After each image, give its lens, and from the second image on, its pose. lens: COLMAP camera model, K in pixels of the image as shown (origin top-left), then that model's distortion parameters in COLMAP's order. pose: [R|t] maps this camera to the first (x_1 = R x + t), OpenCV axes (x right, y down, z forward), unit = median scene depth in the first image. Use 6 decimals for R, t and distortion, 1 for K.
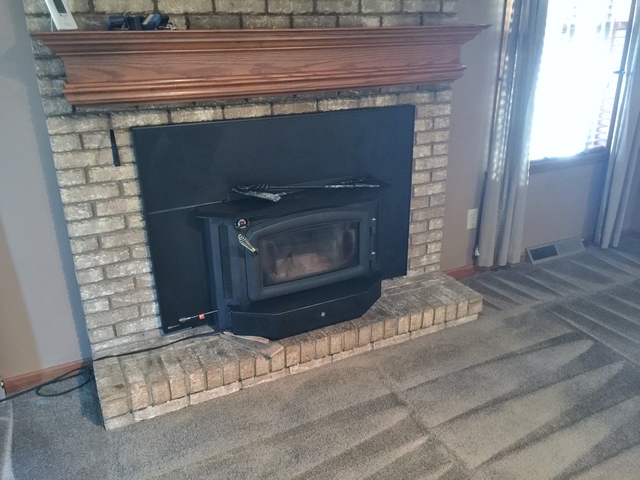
lens RADIAL K [[536.1, 0, 320.8], [0, 536.1, 241.6], [0, 0, 1]] dist [0.050162, -0.032398]
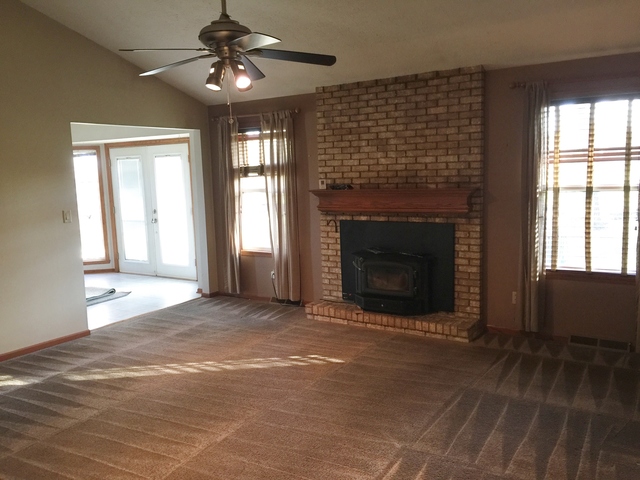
lens RADIAL K [[536.1, 0, 317.9], [0, 536.1, 238.7], [0, 0, 1]] dist [0.050162, -0.032398]
pose [[0.513816, 0.110571, -0.850745, 1.814823], [-0.291194, 0.955265, -0.051714, 0.061704], [0.806969, 0.274304, 0.523028, -0.513981]]
